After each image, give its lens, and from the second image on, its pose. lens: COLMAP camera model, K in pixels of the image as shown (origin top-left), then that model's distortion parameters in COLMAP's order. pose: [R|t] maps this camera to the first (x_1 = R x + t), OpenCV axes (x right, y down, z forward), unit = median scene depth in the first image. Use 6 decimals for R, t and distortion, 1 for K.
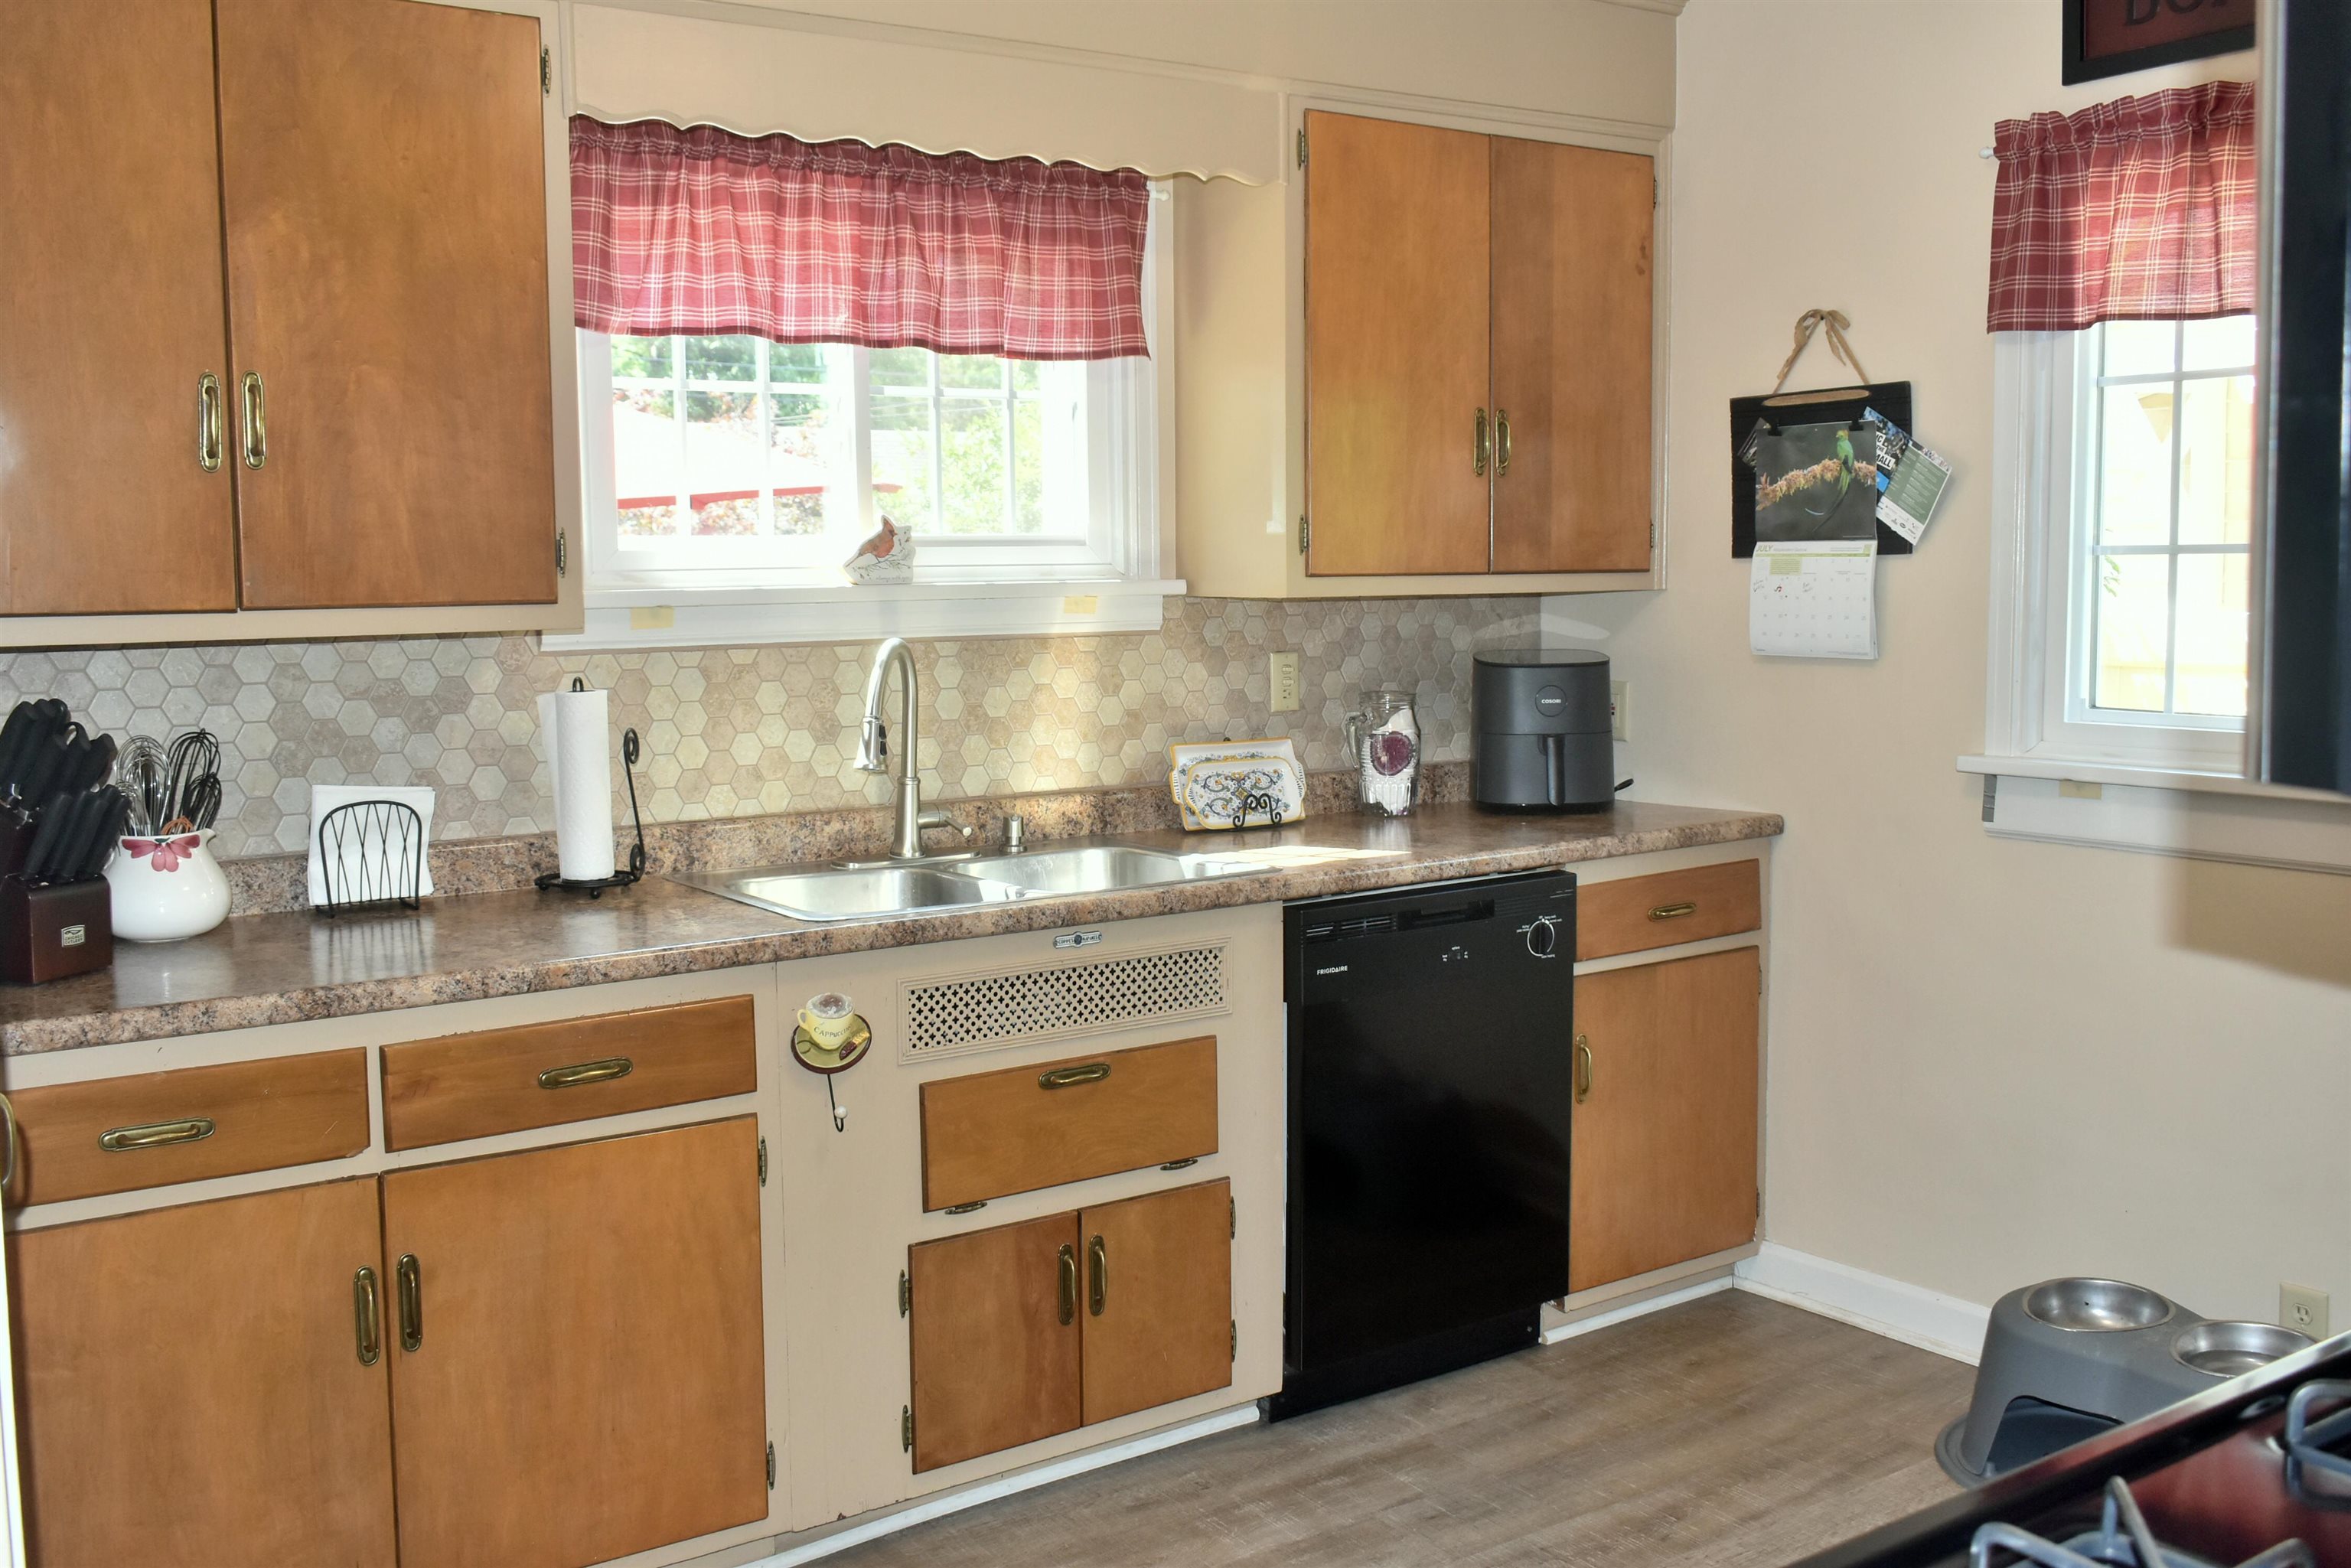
lens RADIAL K [[2173.9, 0, 1175.5], [0, 2173.9, 784.0], [0, 0, 1]] dist [-0.004179, -0.149565]
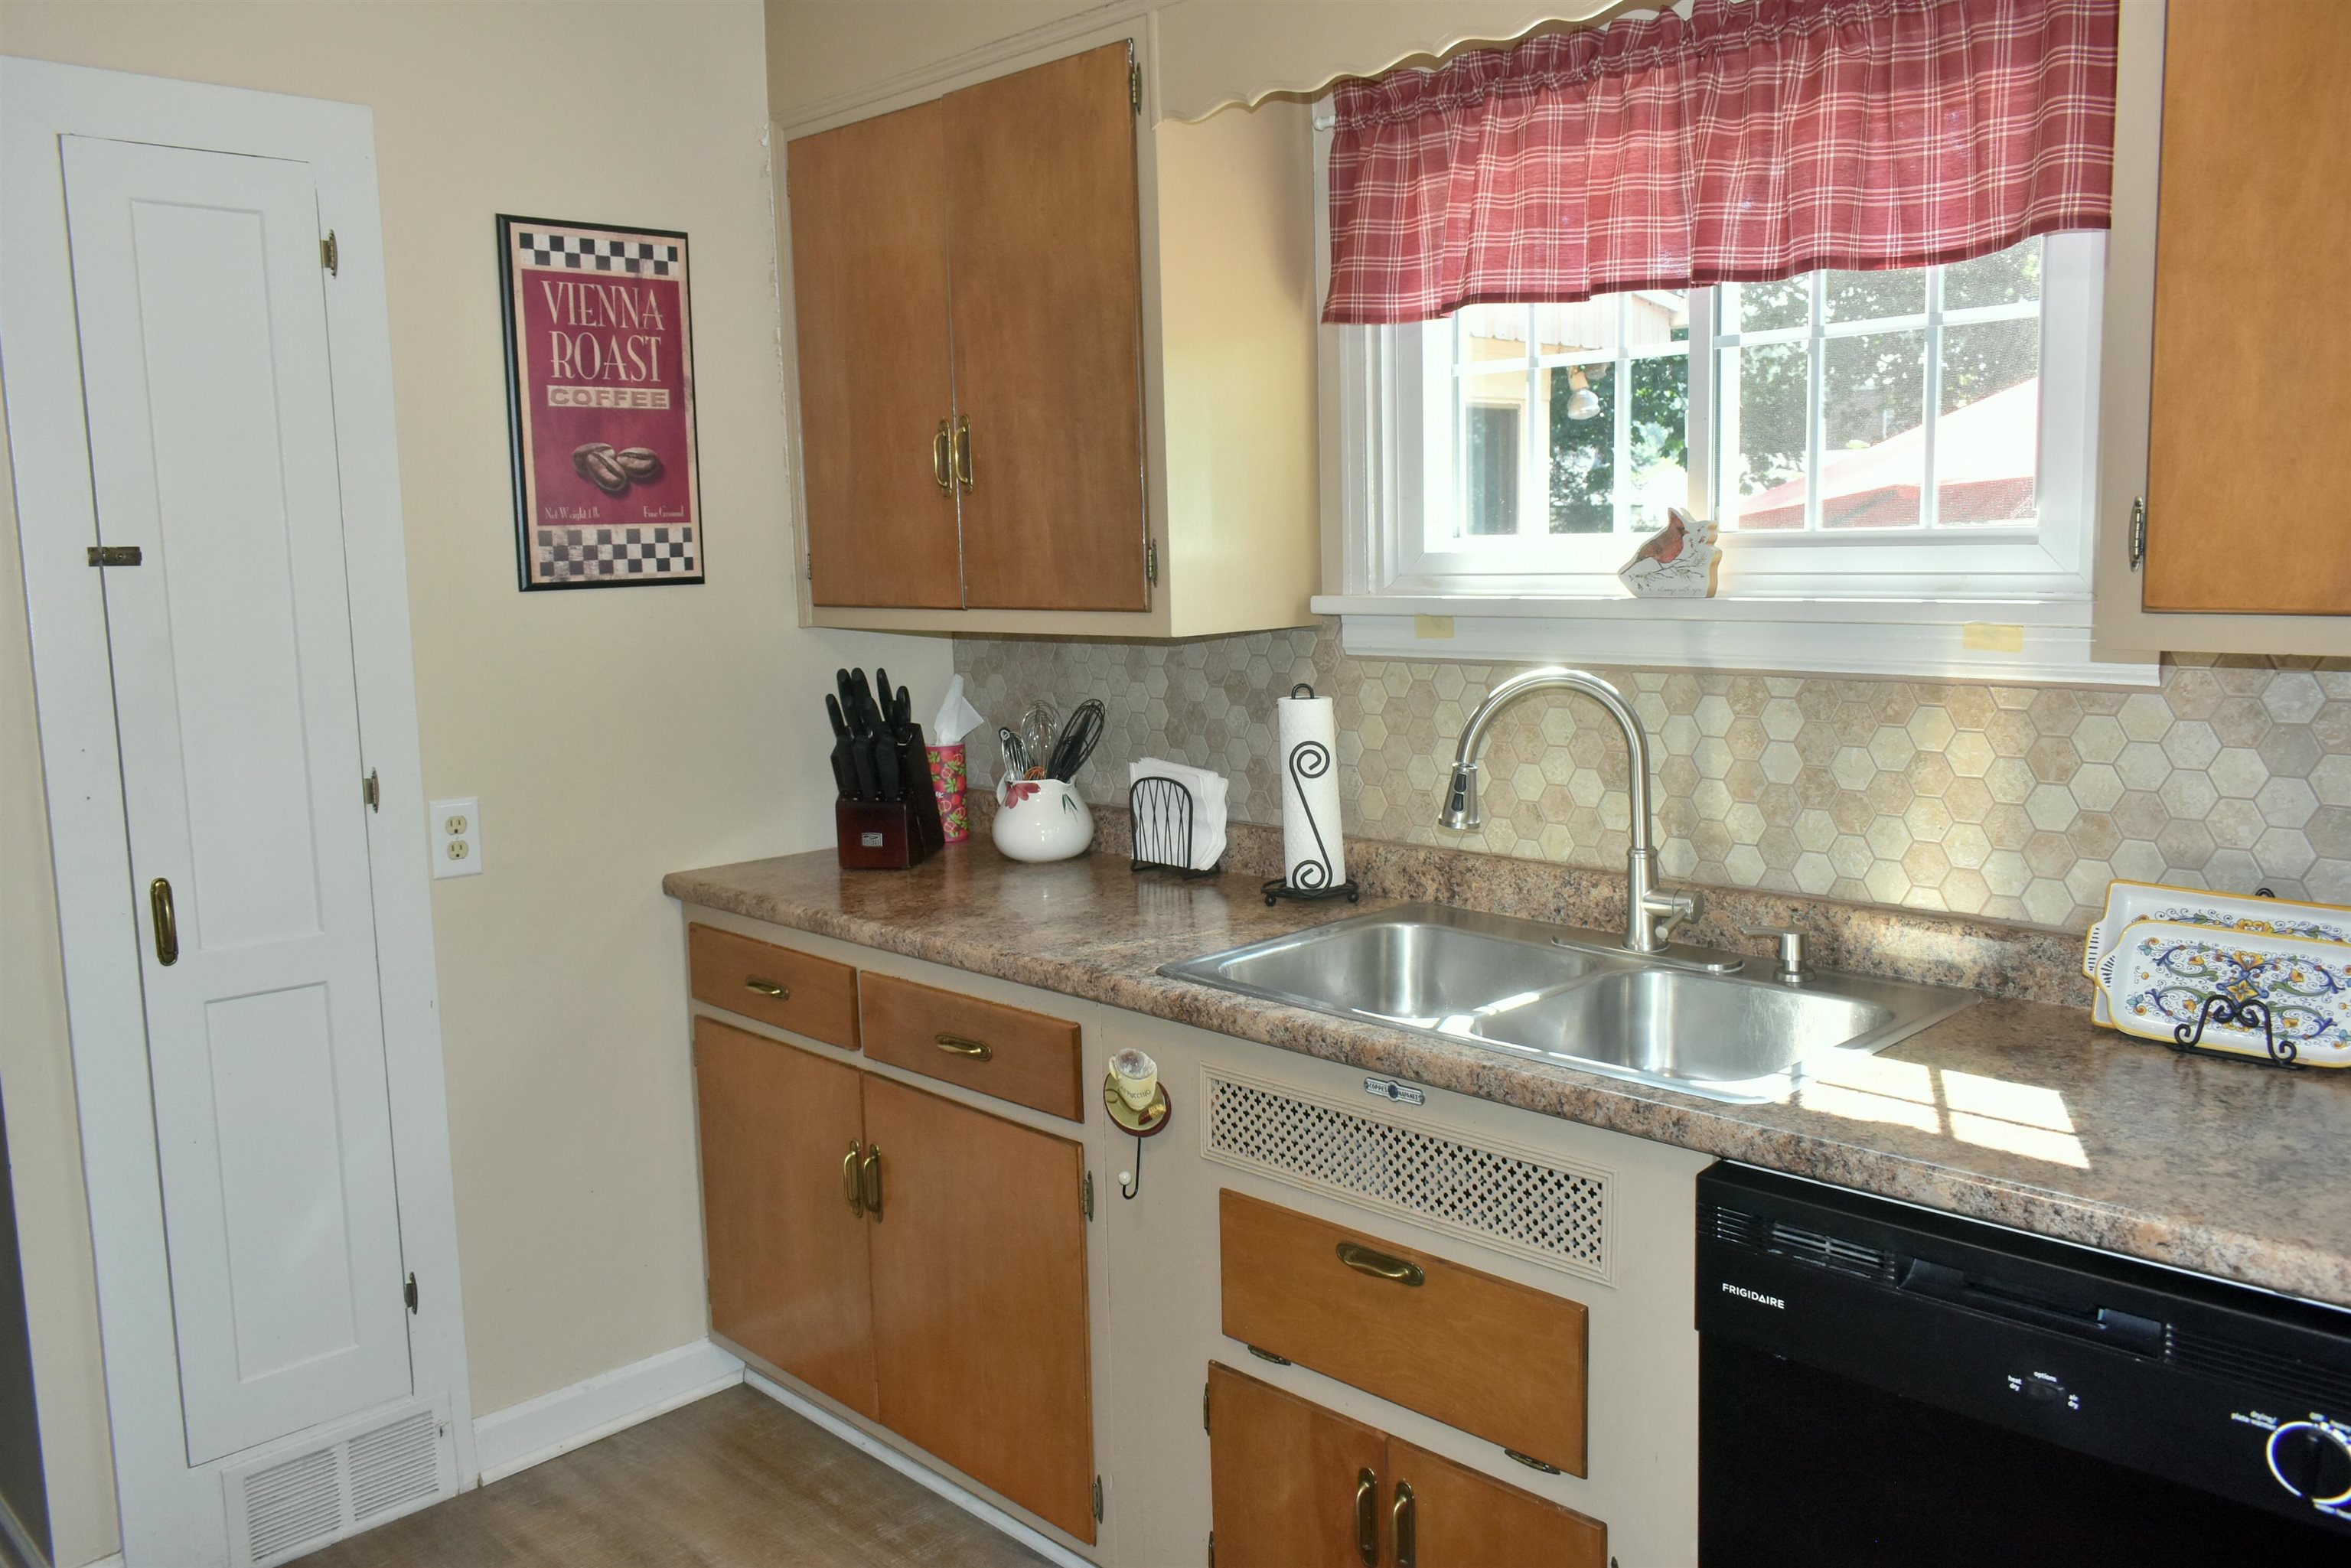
lens RADIAL K [[1822.9, 0, 1174.5], [0, 1822.9, 769.5], [0, 0, 1]] dist [-0.021400, 0.014630]
pose [[0.167453, 0.131427, -0.977081, 0.481895], [-0.081627, 0.989520, 0.119111, -0.094839], [0.982495, 0.059810, 0.176426, 0.721914]]
